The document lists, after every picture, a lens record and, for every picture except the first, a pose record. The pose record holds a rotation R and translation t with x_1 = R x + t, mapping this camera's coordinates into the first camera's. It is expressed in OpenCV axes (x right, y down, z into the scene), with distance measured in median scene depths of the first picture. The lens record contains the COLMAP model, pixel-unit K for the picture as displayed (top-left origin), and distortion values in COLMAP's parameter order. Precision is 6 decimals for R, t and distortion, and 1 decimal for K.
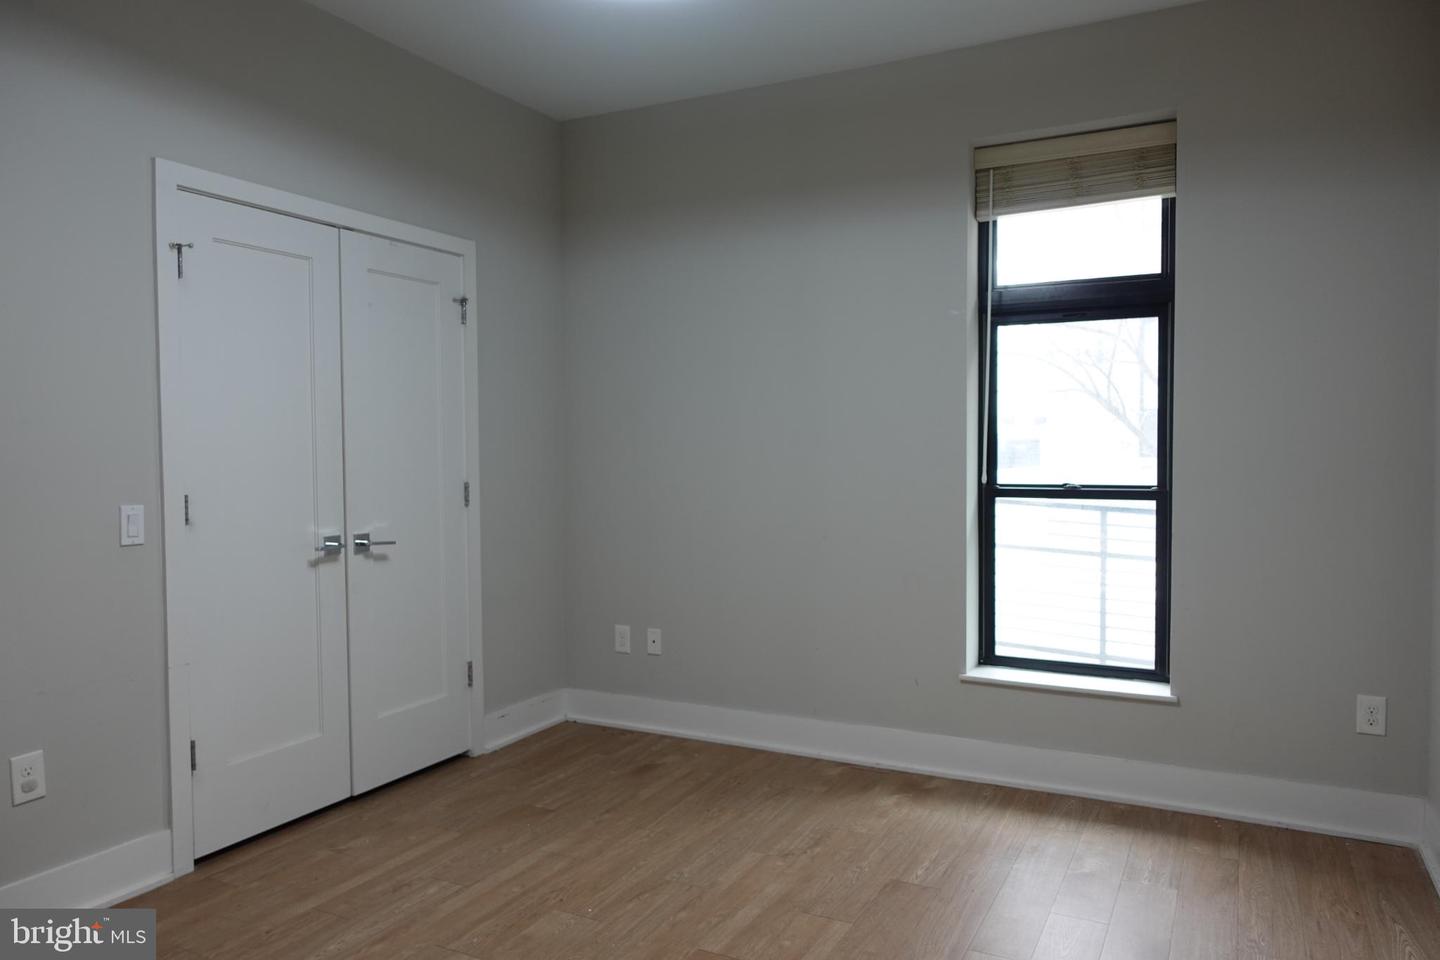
lens RADIAL K [[994.2, 0, 718.0], [0, 994.2, 475.4], [0, 0, 1]] dist [-0.002103, -0.003642]
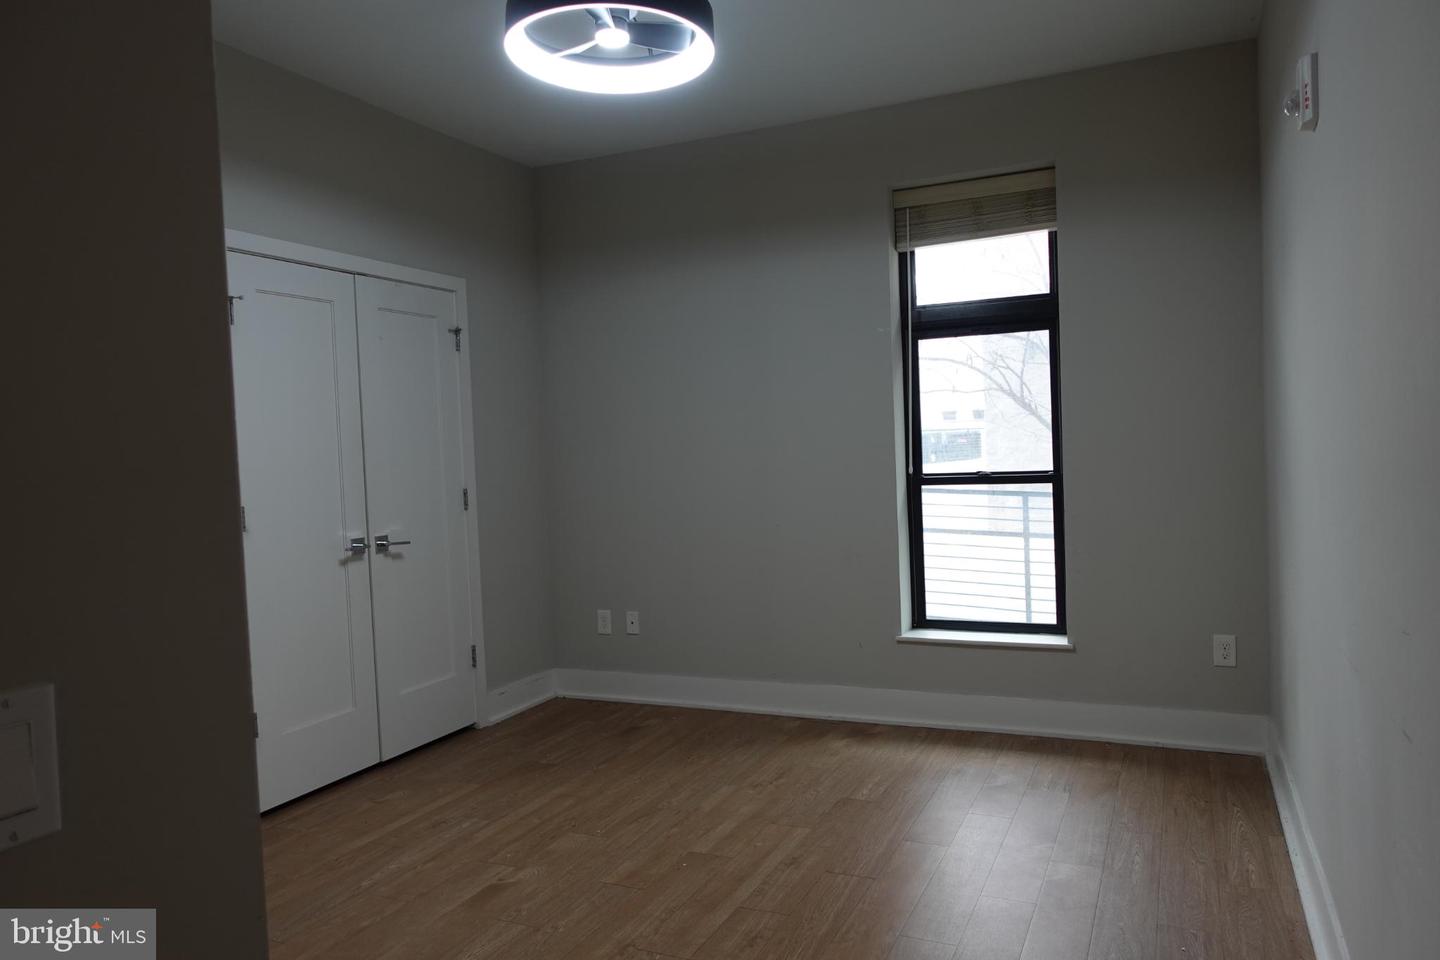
lens RADIAL K [[992.6, 0, 716.1], [0, 992.6, 475.3], [0, 0, 1]] dist [-0.005351, -0.006311]
pose [[0.998294, -0.035019, 0.046715, -0.020450], [0.035128, 0.999382, -0.001513, 0.003696], [-0.046633, 0.003151, 0.998907, -0.185173]]
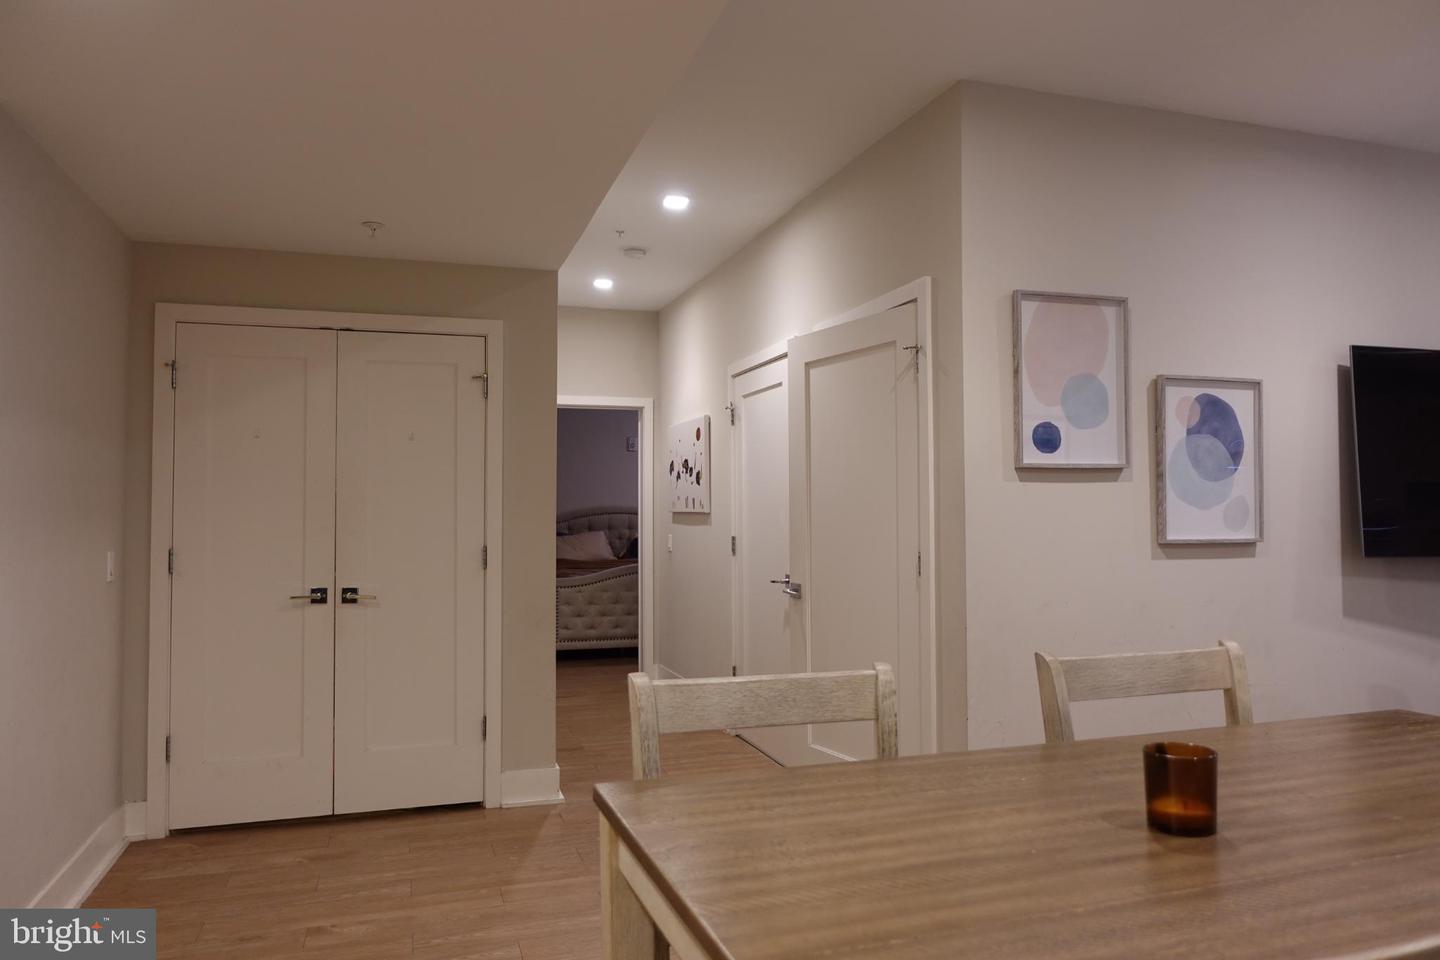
lens RADIAL K [[992.6, 0, 716.1], [0, 992.6, 475.3], [0, 0, 1]] dist [-0.005351, -0.006311]
pose [[0.720109, -0.019338, -0.693592, 0.793991], [-0.022974, 0.998399, -0.051689, -0.023608], [0.693481, 0.053156, 0.718512, 0.477552]]
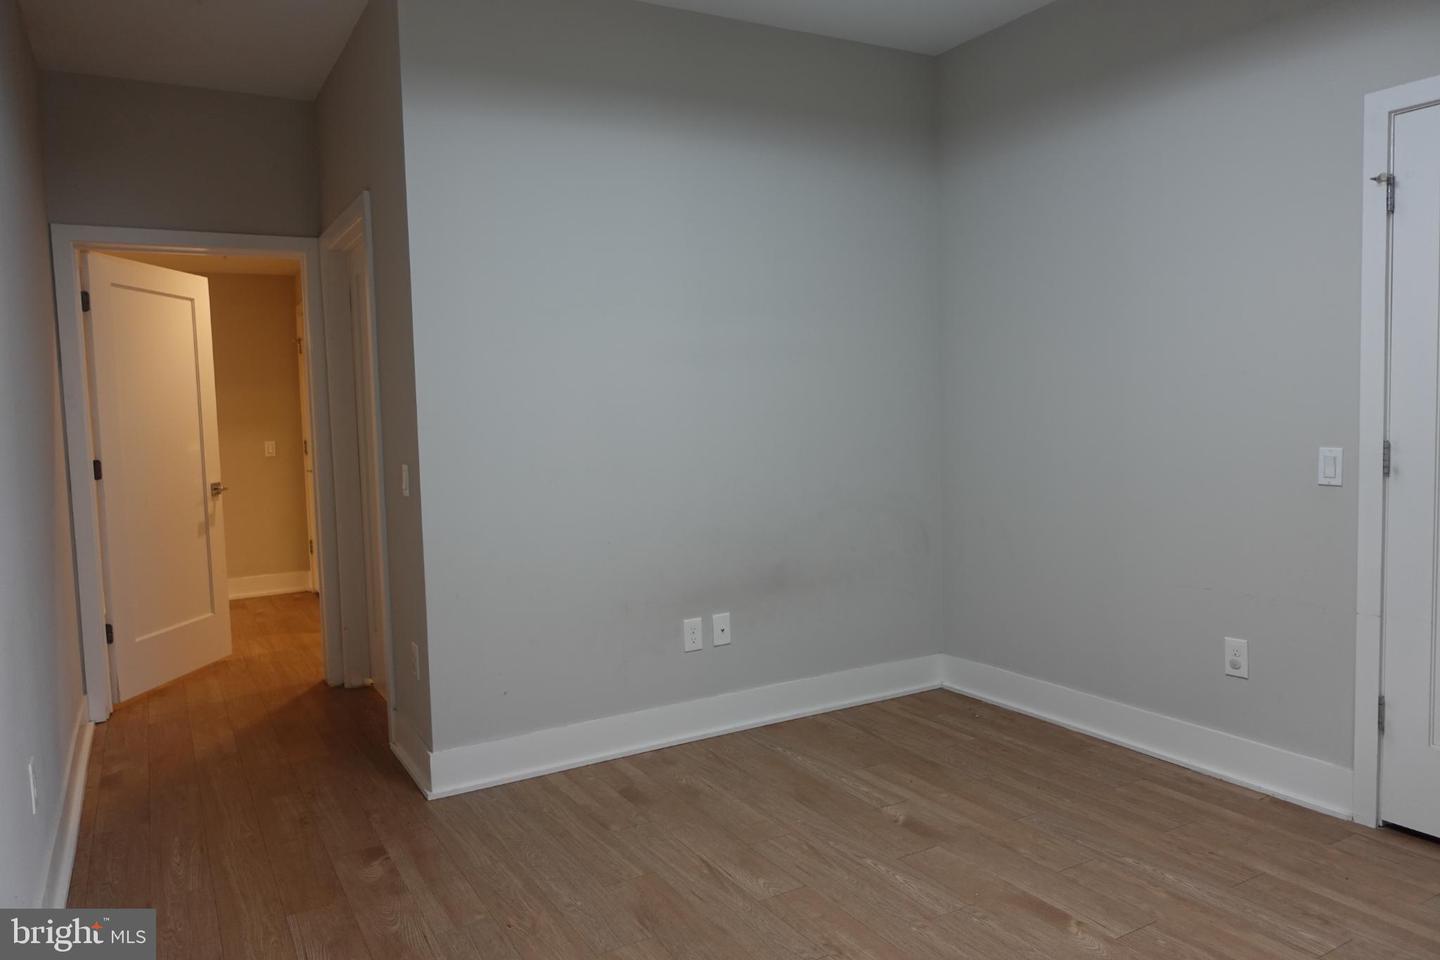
lens RADIAL K [[992.6, 0, 716.1], [0, 992.6, 475.3], [0, 0, 1]] dist [-0.005351, -0.006311]
pose [[-0.531158, 0.080340, -0.843455, 0.525926], [0.008821, 0.995965, 0.089311, -0.032659], [0.847227, 0.039998, -0.529723, 0.833973]]
